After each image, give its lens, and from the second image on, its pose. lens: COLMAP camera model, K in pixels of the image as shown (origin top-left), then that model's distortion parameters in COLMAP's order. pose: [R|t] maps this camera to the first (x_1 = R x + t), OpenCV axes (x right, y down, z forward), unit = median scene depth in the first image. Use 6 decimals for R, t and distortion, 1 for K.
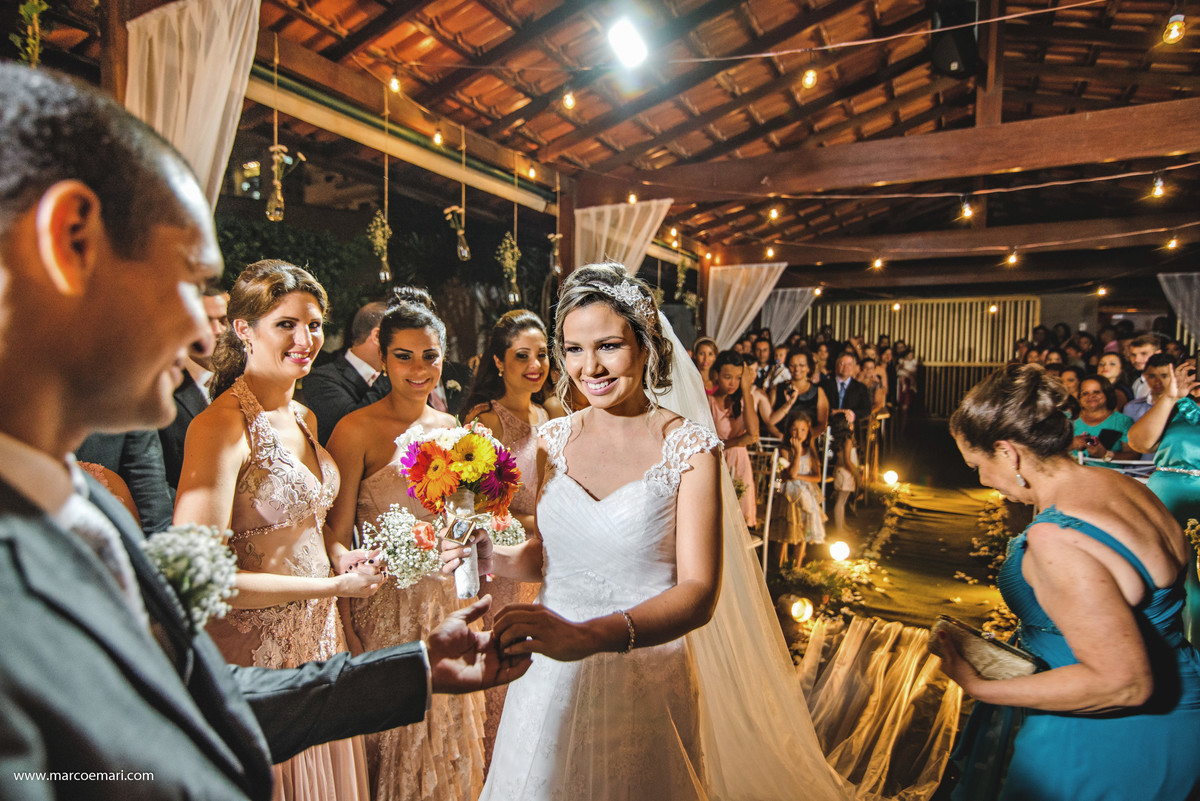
lens RADIAL K [[700.5, 0, 600.0], [0, 700.5, 400.5], [0, 0, 1]] dist [0.000924, 0.000410]
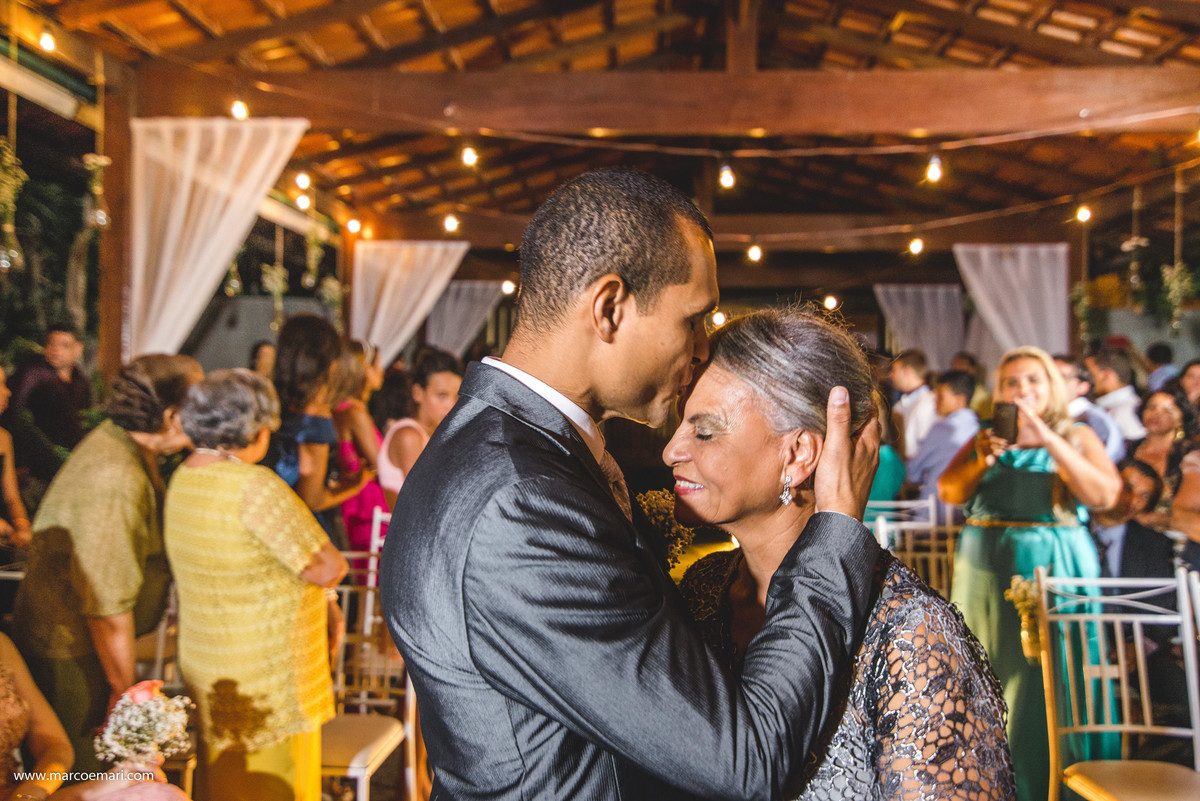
lens RADIAL K [[942.1, 0, 600.0], [0, 942.1, 400.5], [0, 0, 1]] dist [0.009229, 0.004947]
pose [[0.910471, -0.001033, 0.413572, -0.006324], [0.019023, 0.999043, -0.039383, 0.001433], [-0.413135, 0.043724, 0.909619, 0.109173]]
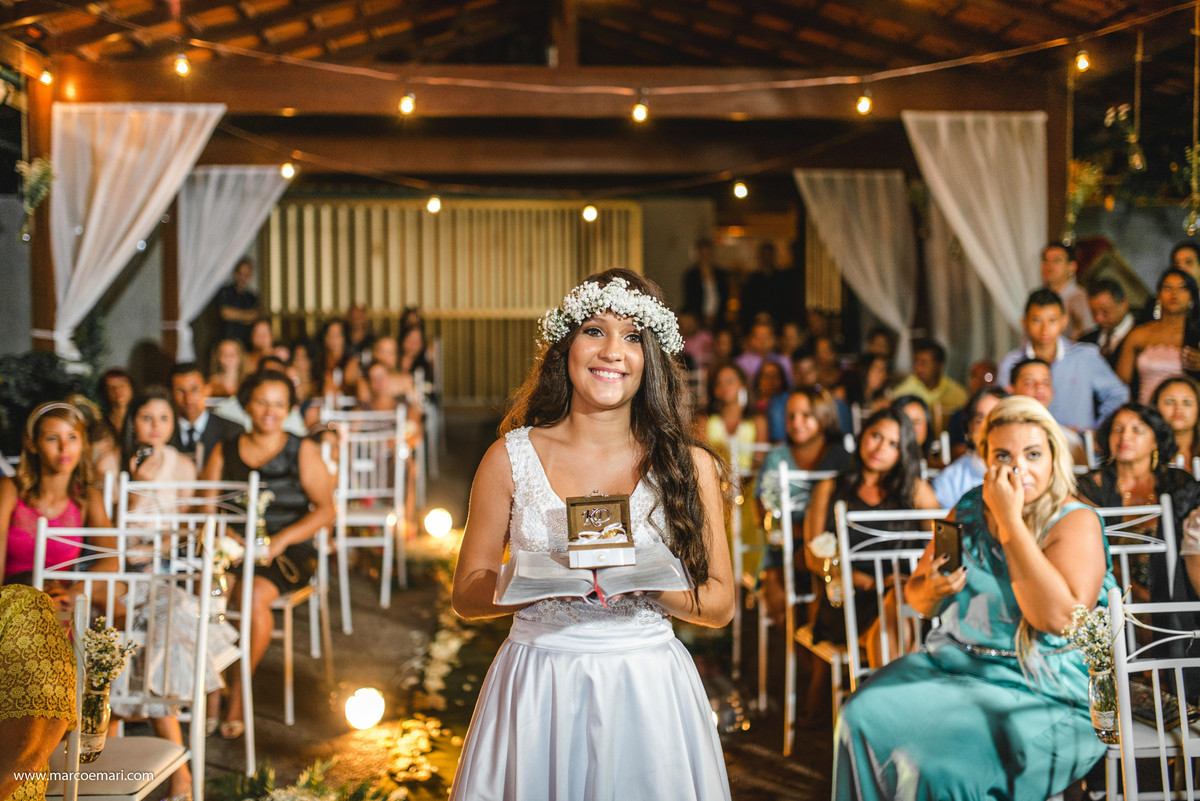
lens RADIAL K [[1173.4, 0, 603.2], [0, 1173.4, 388.9], [0, 0, 1]] dist [-0.033587, 0.010865]
pose [[0.845560, -0.046648, 0.531838, 0.063237], [0.043778, 0.998879, 0.018010, -0.006393], [-0.532082, 0.008054, 0.846655, 0.225493]]
